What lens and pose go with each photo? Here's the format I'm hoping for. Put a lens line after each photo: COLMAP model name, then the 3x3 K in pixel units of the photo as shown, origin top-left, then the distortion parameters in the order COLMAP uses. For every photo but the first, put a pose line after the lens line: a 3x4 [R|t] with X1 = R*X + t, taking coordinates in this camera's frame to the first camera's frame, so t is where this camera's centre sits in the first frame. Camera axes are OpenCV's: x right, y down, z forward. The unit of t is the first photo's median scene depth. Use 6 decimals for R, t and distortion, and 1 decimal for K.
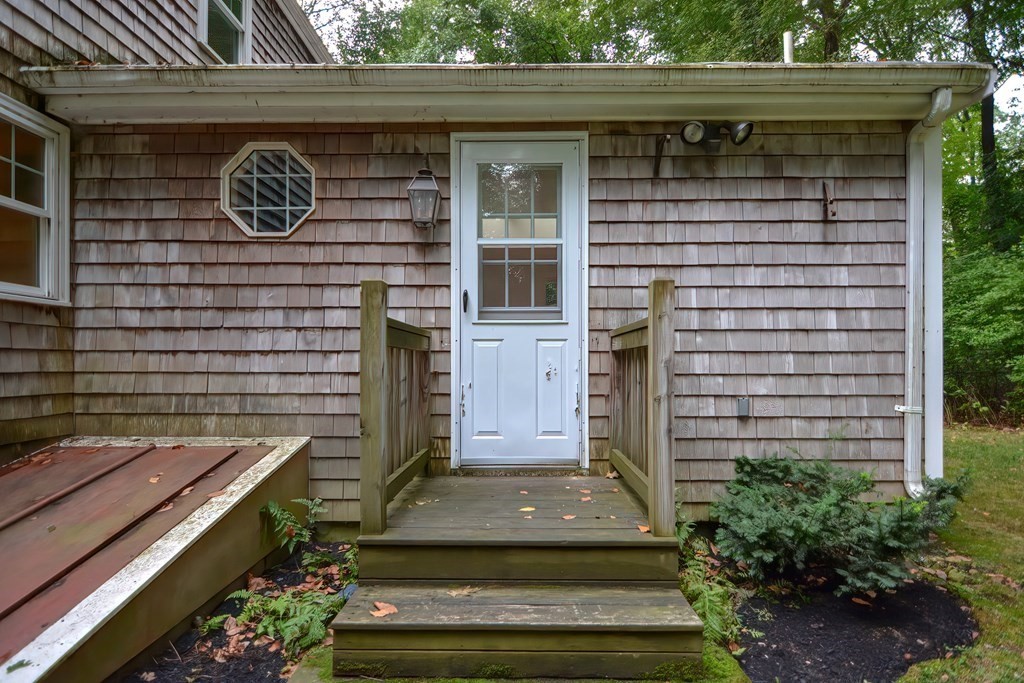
lens RADIAL K [[491.6, 0, 510.7], [0, 491.6, 346.8], [0, 0, 1]] dist [0.003522, 0.000318]
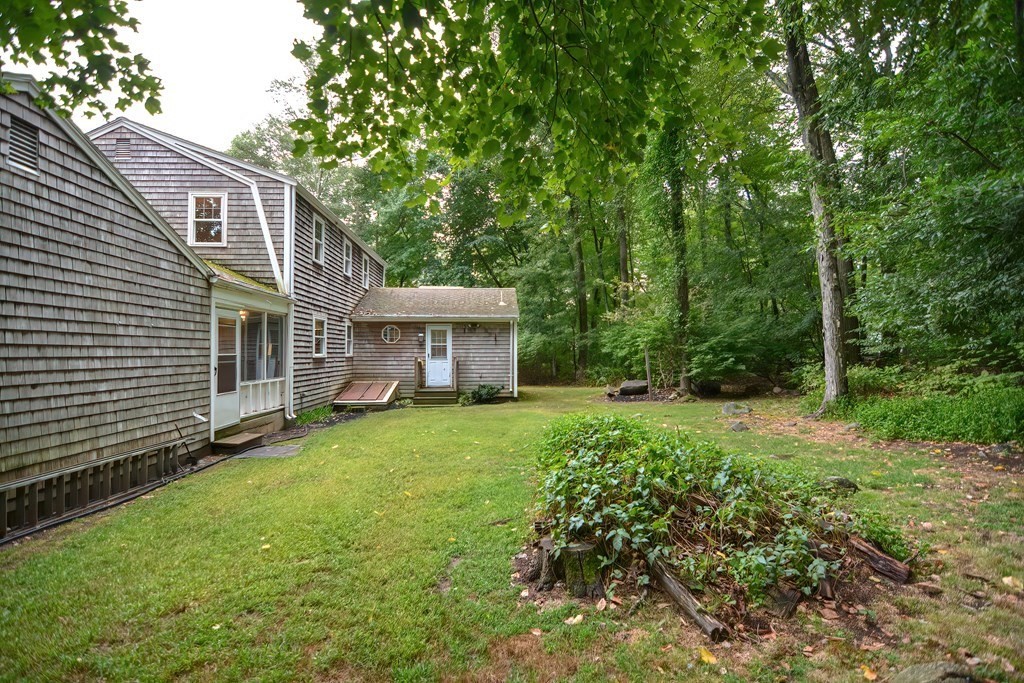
lens RADIAL K [[491.6, 0, 510.7], [0, 491.6, 346.8], [0, 0, 1]] dist [0.003522, 0.000318]
pose [[0.998243, 0.001037, 0.059244, 0.480029], [-0.000863, 0.999995, -0.002954, -0.170477], [-0.059246, 0.002897, 0.998239, -4.355805]]
